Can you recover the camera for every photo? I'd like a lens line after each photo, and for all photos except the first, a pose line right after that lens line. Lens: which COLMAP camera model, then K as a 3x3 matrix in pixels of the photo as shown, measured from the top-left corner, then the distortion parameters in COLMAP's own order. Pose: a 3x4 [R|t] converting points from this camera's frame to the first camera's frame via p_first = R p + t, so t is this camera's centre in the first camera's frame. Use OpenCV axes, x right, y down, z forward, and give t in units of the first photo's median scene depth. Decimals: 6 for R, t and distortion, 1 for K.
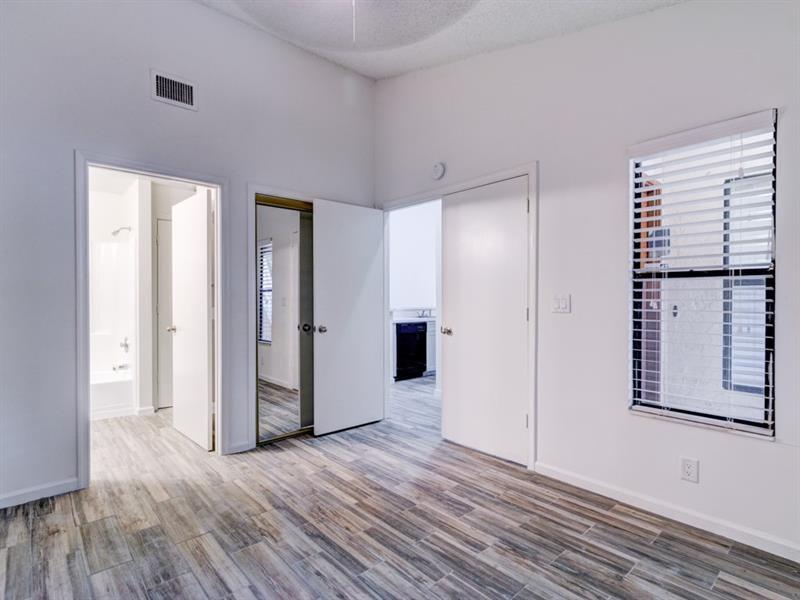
lens RADIAL K [[411.1, 0, 398.2], [0, 411.1, 303.0], [0, 0, 1]] dist [0.000450, -0.000595]
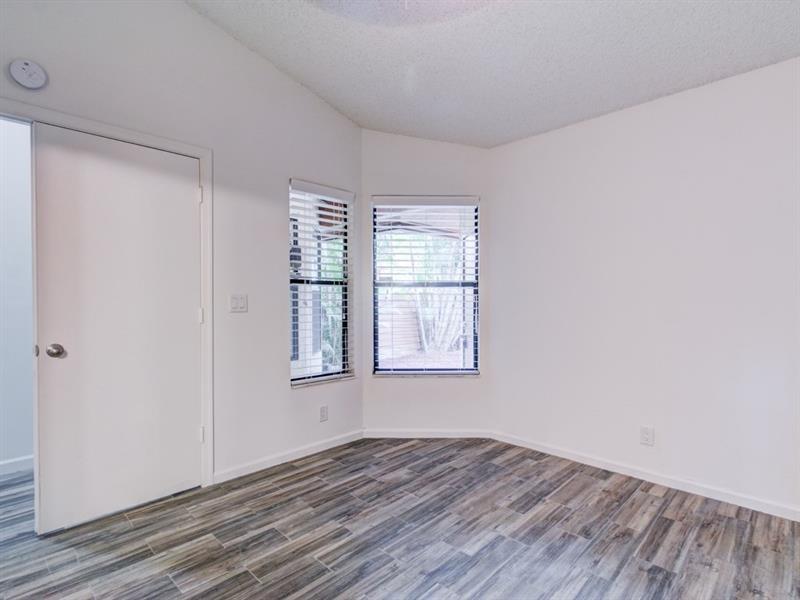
lens RADIAL K [[384.8, 0, 400.0], [0, 384.8, 300.0], [0, 0, 1]] dist [0.000727, -0.000504]
pose [[-0.035767, -0.000991, 0.999360, -0.691215], [0.007662, 0.999970, 0.001265, -0.005756], [-0.999331, 0.007702, -0.035758, 0.760564]]
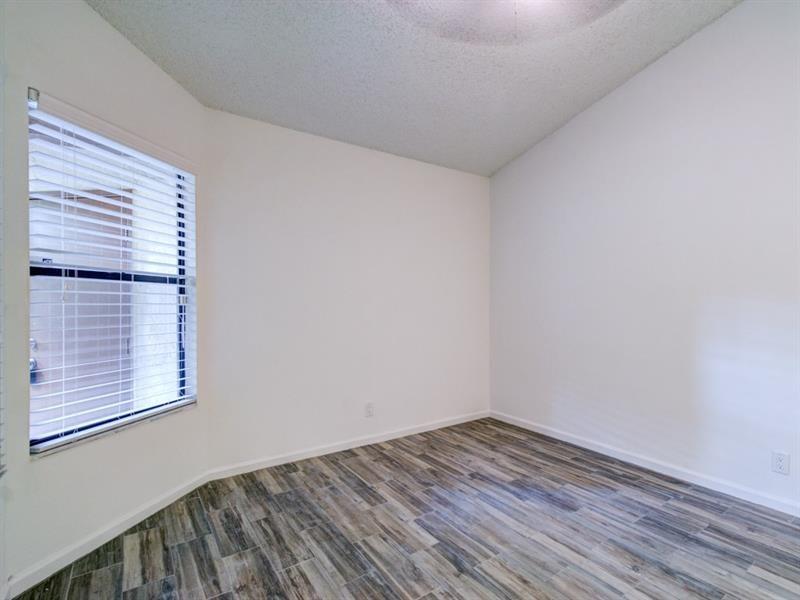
lens RADIAL K [[411.1, 0, 398.2], [0, 411.1, 303.0], [0, 0, 1]] dist [0.000450, -0.000595]
pose [[-0.983470, -0.000381, 0.181073, -0.005587], [0.001240, 0.999960, 0.008841, -0.015997], [-0.181069, 0.008919, -0.983430, 1.475244]]
